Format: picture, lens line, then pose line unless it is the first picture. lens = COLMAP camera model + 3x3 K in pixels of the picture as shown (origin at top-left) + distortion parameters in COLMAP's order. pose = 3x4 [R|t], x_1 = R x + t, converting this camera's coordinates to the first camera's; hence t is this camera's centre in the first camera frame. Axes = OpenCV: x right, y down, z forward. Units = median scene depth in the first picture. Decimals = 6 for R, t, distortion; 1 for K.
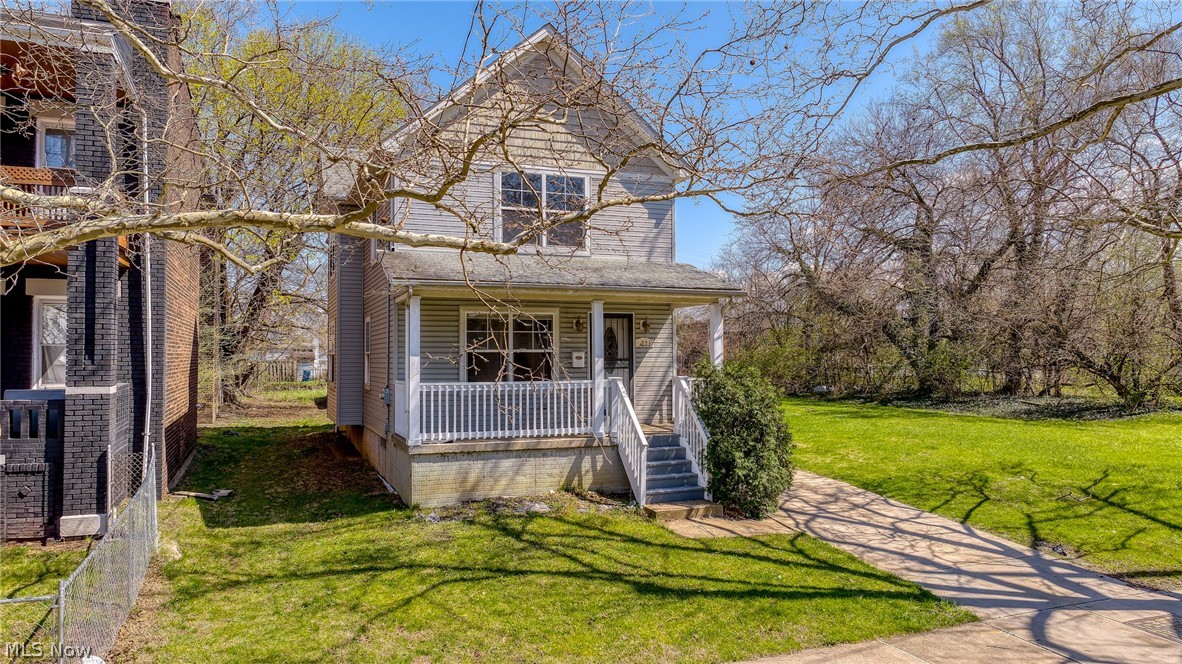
lens RADIAL K [[826.6, 0, 591.0], [0, 826.6, 332.0], [0, 0, 1]] dist [-0.000626, -0.003244]
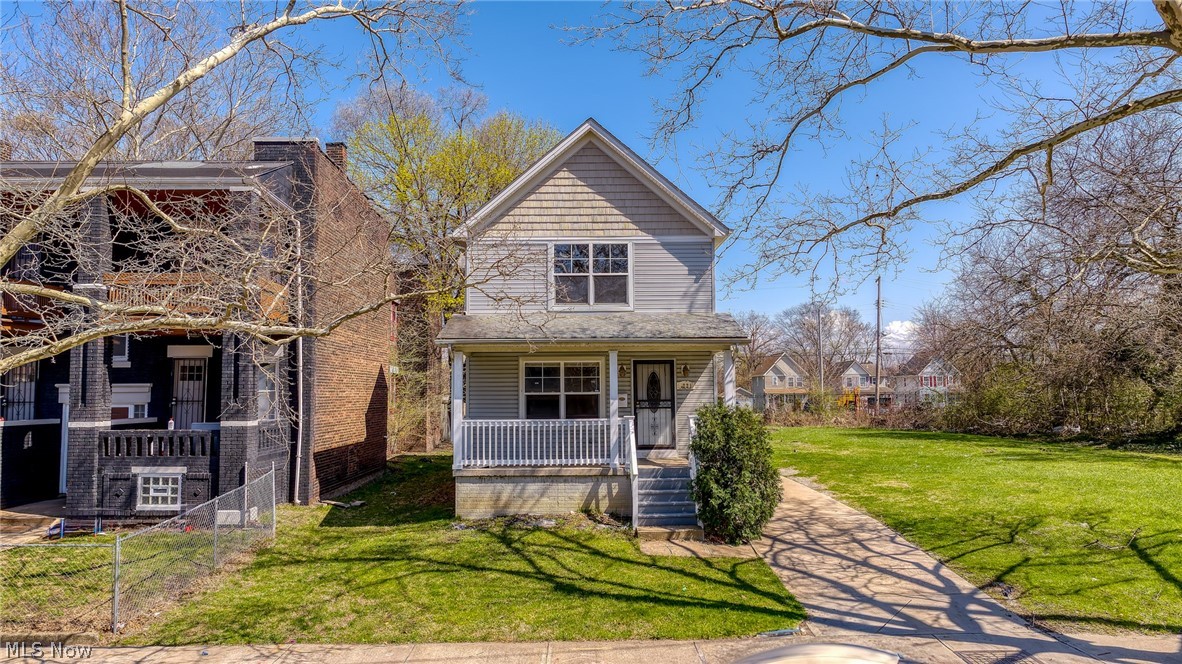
lens RADIAL K [[826.6, 0, 591.0], [0, 826.6, 332.0], [0, 0, 1]] dist [-0.000626, -0.003244]
pose [[0.936660, -0.029718, -0.348977, 0.404355], [0.014606, 0.998841, -0.045857, -0.011672], [0.349936, 0.037856, 0.936009, -0.118497]]
